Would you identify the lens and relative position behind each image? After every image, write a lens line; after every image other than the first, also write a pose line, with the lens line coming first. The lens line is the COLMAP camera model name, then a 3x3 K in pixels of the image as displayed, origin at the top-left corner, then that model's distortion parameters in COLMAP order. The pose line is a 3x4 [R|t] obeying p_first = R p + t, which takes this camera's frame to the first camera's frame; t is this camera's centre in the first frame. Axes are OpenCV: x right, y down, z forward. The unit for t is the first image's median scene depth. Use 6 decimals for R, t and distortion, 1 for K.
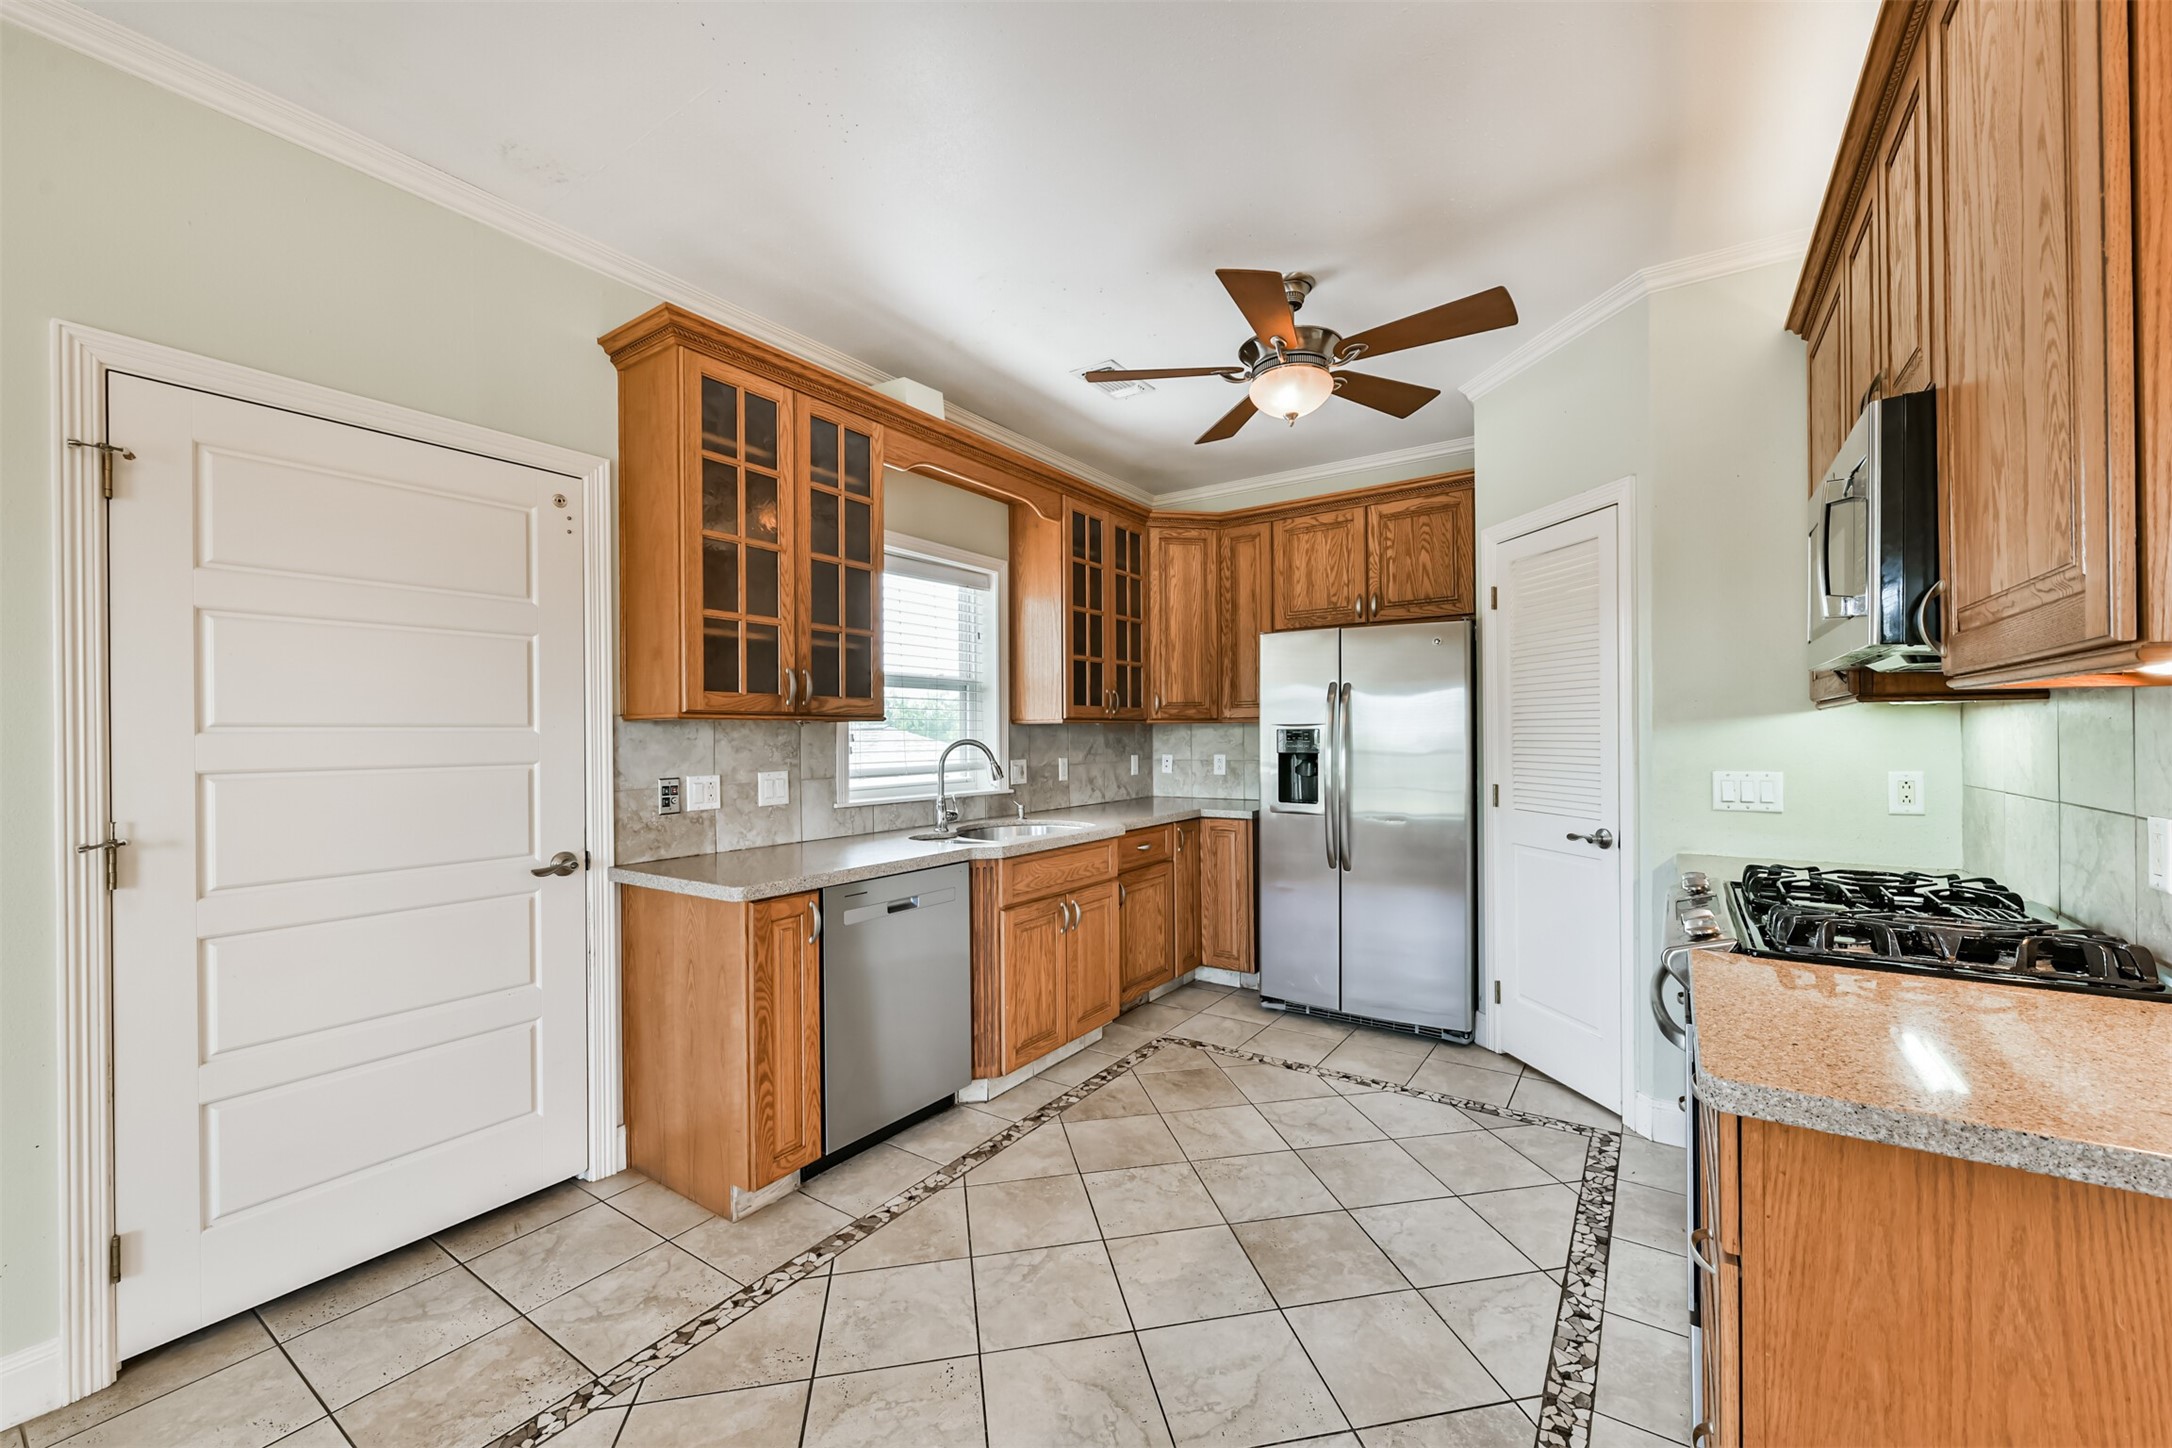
lens RADIAL K [[854.5, 0, 1109.0], [0, 854.5, 730.7], [0, 0, 1]] dist [0.001974, -0.000233]
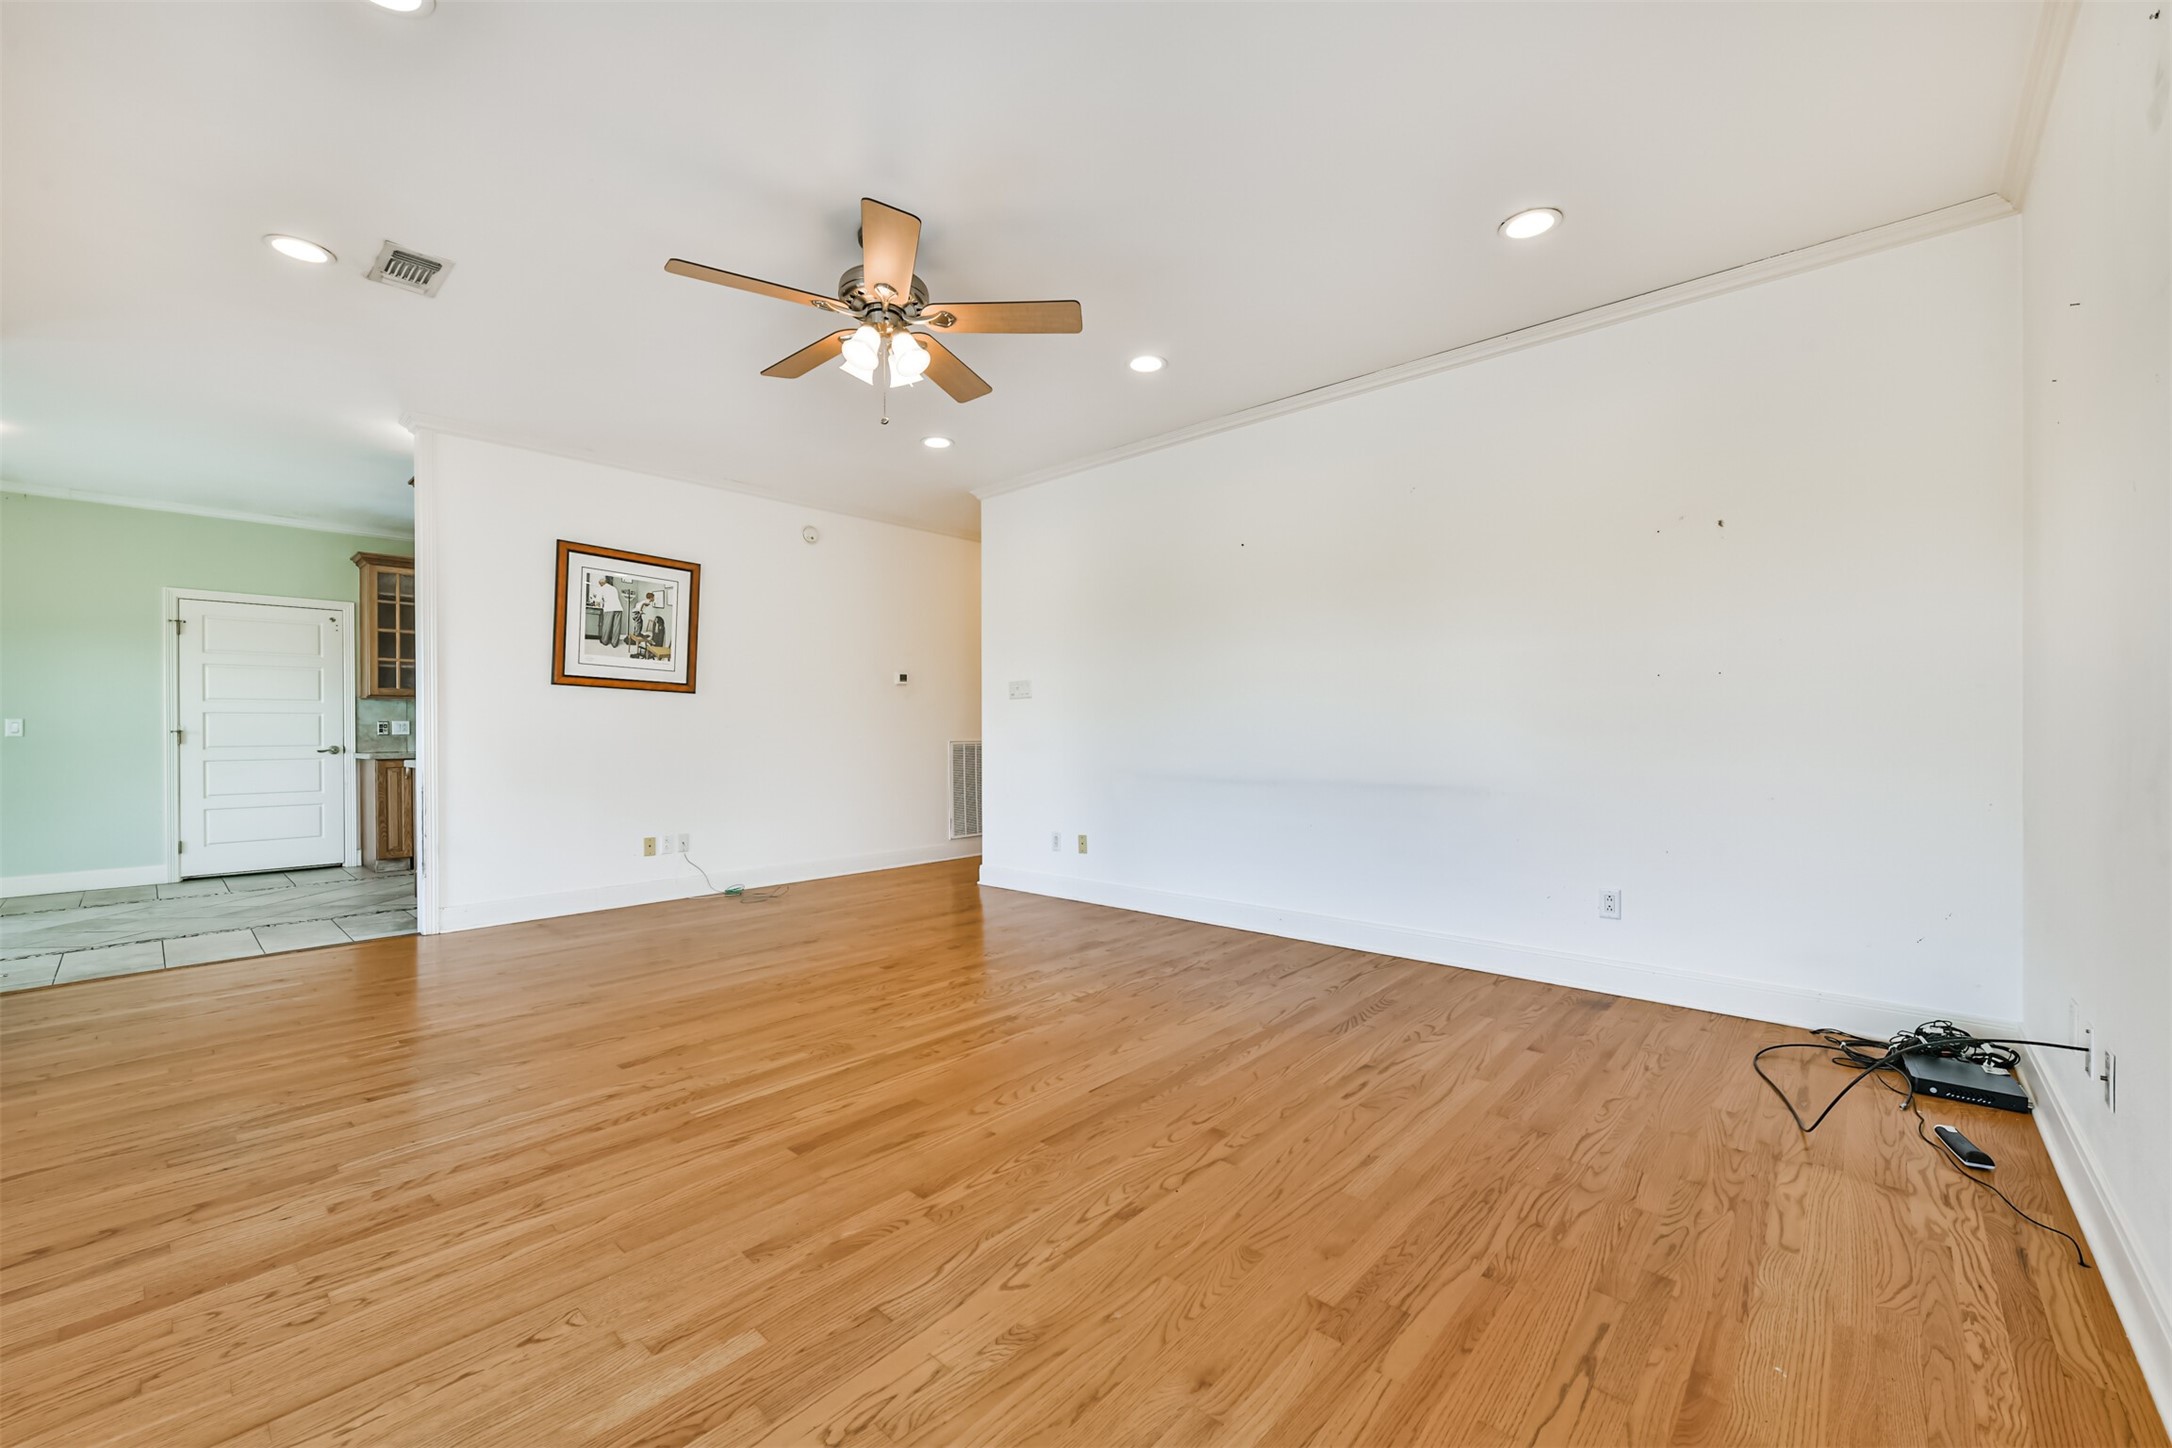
lens RADIAL K [[854.5, 0, 1081.6], [0, 854.5, 726.6], [0, 0, 1]] dist [0.001974, -0.000233]
pose [[0.986486, 0.001191, -0.163838, 1.936409], [-0.001173, 0.999999, 0.000212, 0.066737], [0.163838, -0.000017, 0.986487, -1.177977]]
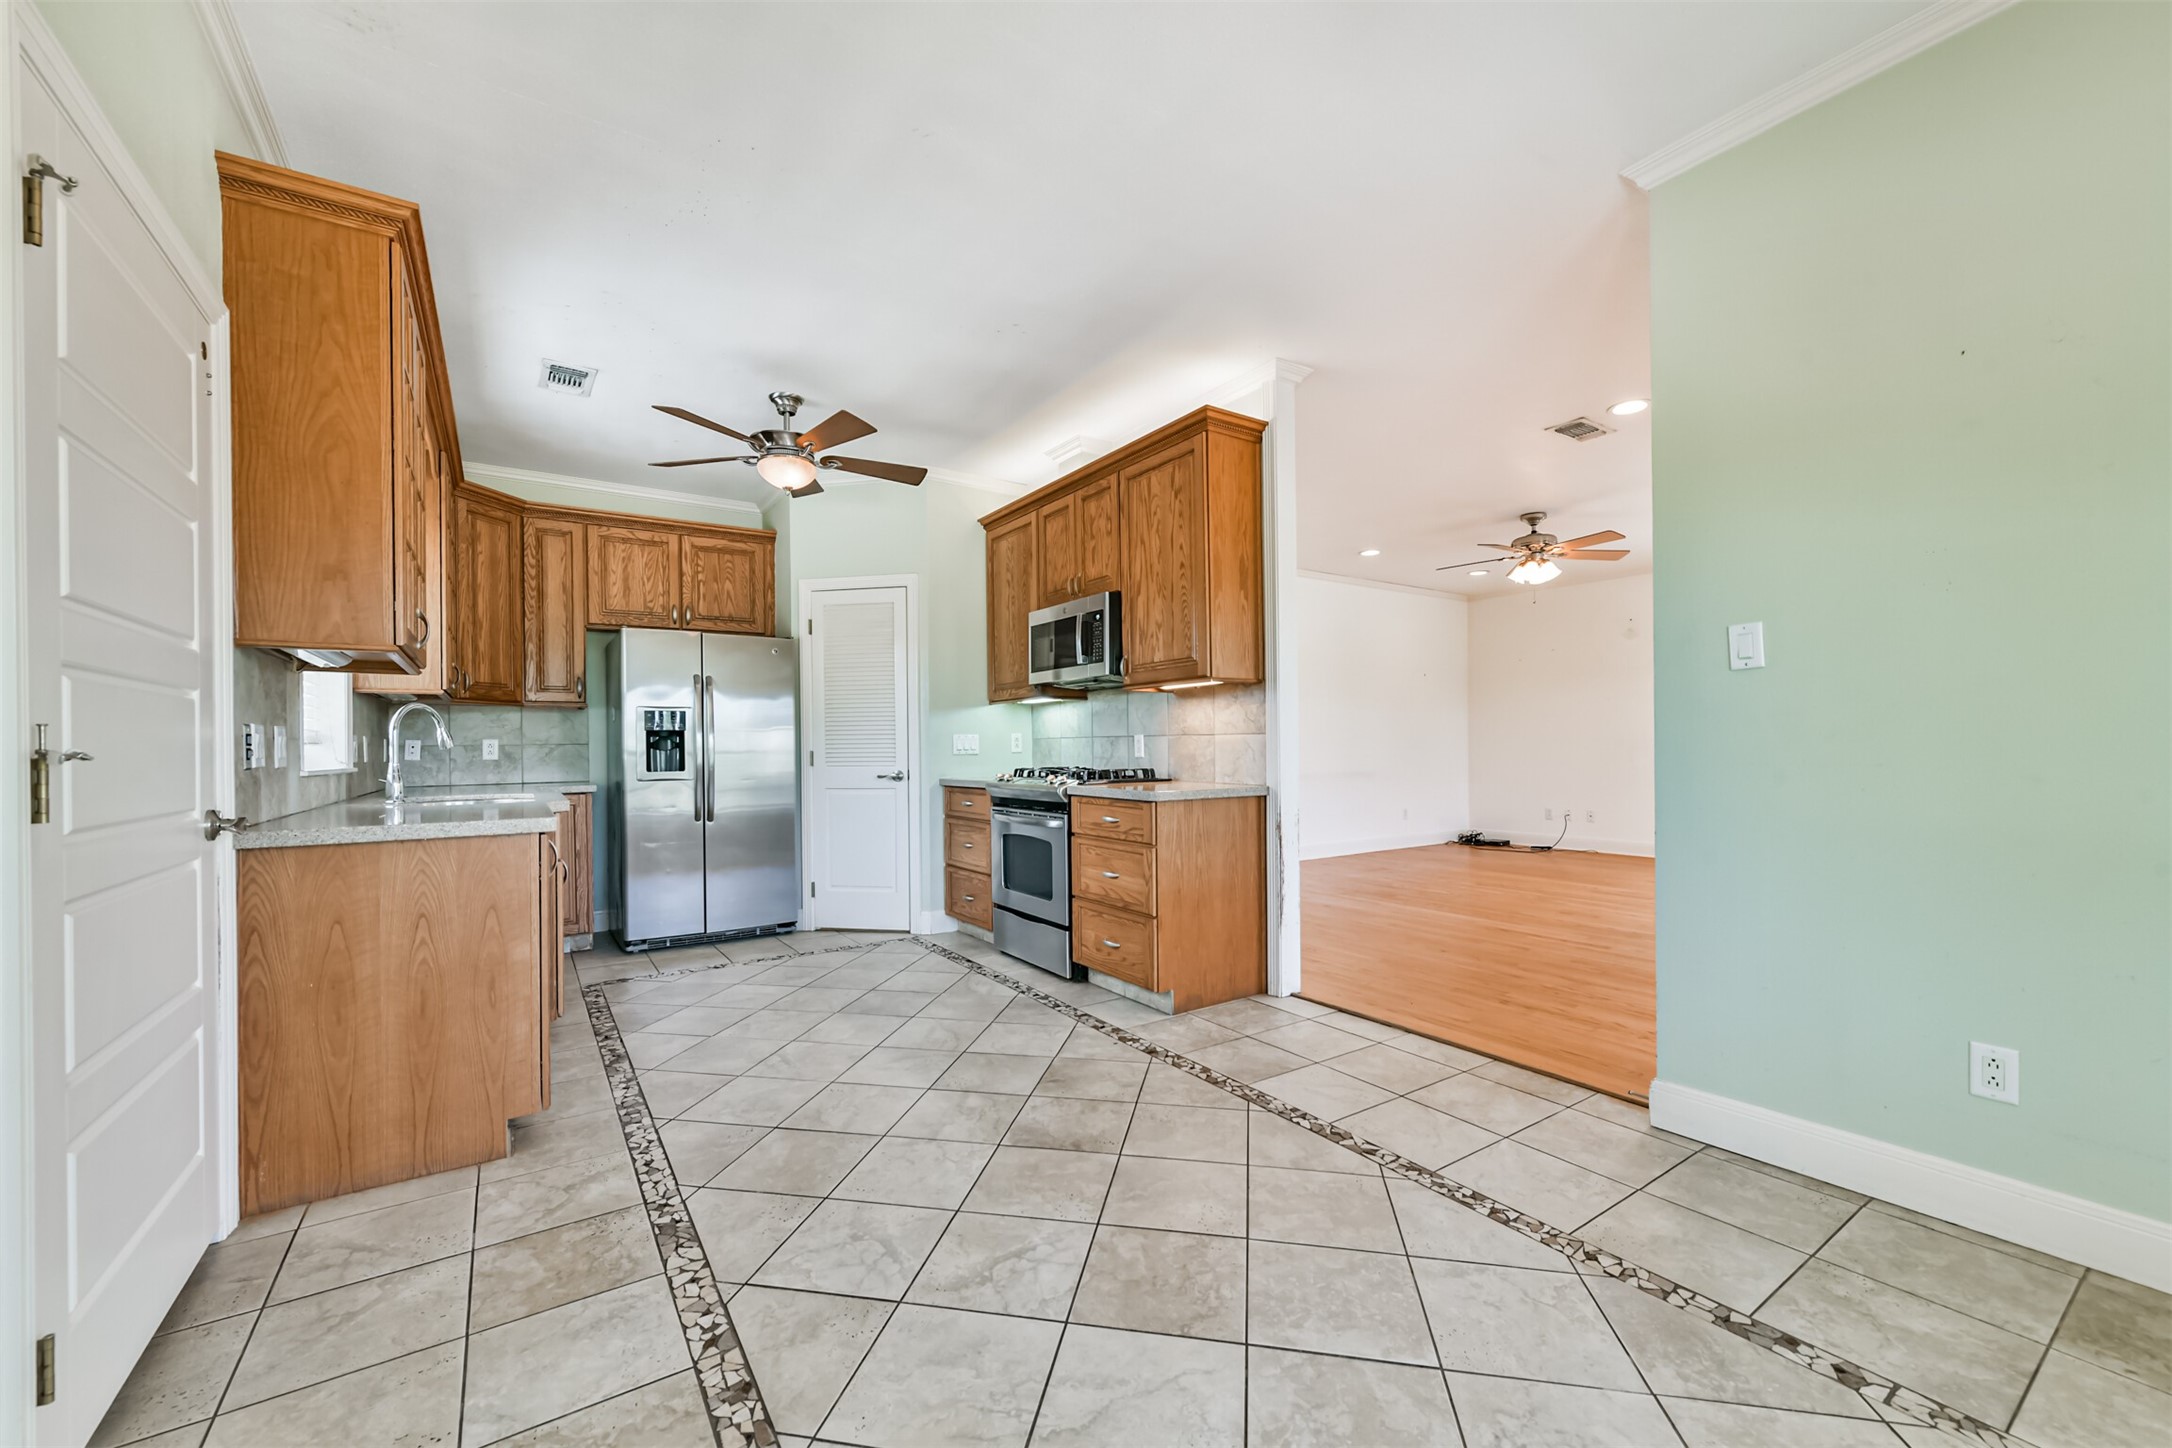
lens RADIAL K [[854.5, 0, 1099.5], [0, 854.5, 746.0], [0, 0, 1]] dist [0.001974, -0.000233]
pose [[0.362749, 0.003791, 0.931879, -0.920814], [0.007079, 0.999952, -0.006824, 0.081899], [-0.931860, 0.009072, 0.362705, -0.018341]]
